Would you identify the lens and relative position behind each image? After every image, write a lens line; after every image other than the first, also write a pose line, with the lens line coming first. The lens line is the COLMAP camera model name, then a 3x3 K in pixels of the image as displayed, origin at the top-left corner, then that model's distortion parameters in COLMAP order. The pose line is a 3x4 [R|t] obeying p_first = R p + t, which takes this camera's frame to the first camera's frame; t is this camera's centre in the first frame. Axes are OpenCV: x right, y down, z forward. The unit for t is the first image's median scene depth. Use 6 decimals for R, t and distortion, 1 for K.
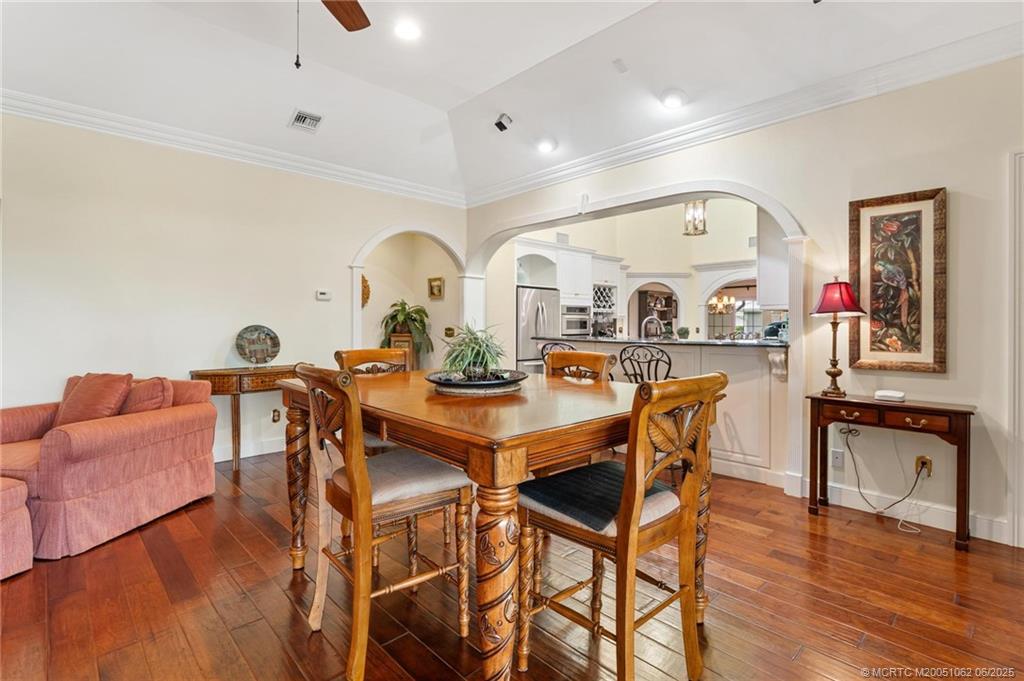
lens RADIAL K [[497.1, 0, 513.0], [0, 497.1, 328.2], [0, 0, 1]] dist [-0.000079, -0.000101]
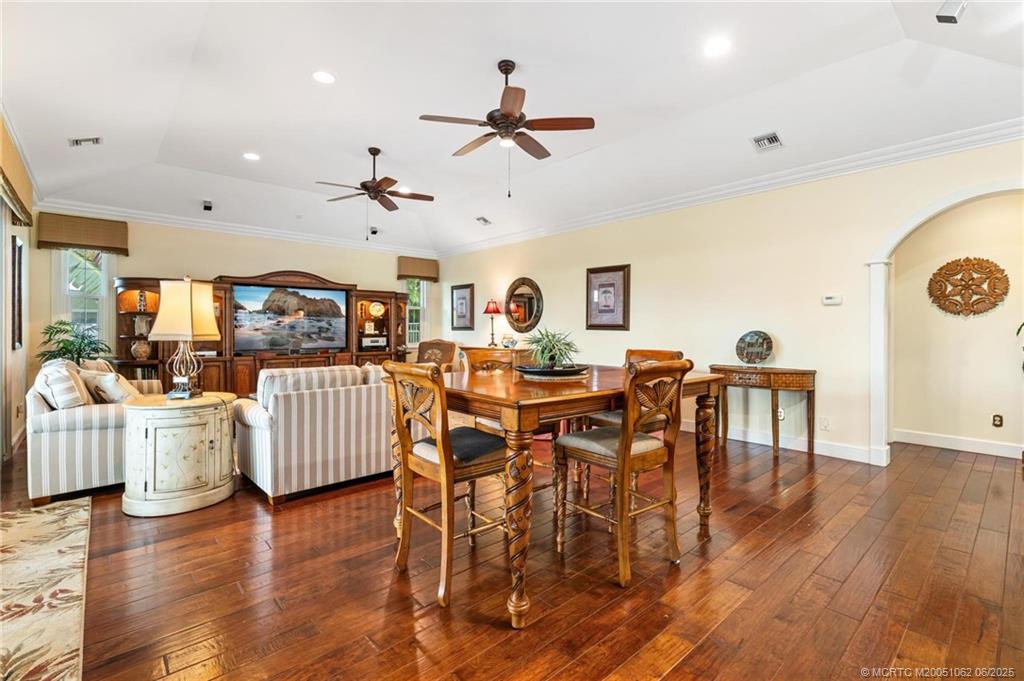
lens RADIAL K [[460.7, 0, 511.9], [0, 460.7, 335.8], [0, 0, 1]] dist [-0.000249, -0.000136]
pose [[-0.032228, 0.015688, -0.999357, 0.608640], [-0.005779, 0.999857, 0.015882, -0.008808], [0.999464, 0.006287, -0.032133, 0.482348]]
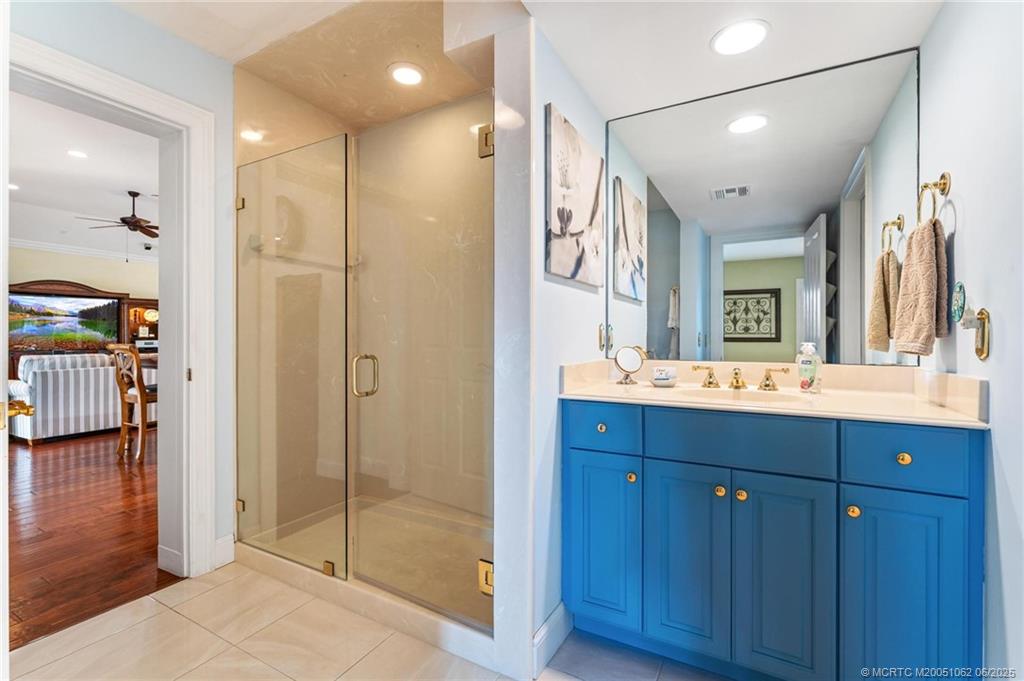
lens RADIAL K [[454.9, 0, 512.0], [0, 454.9, 340.5], [0, 0, 1]] dist [0.001480, 0.000528]
pose [[0.291588, 0.008529, -0.956506, 1.217380], [-0.003724, 0.999963, 0.007782, 0.009071], [0.956537, 0.001293, 0.291608, 0.831101]]
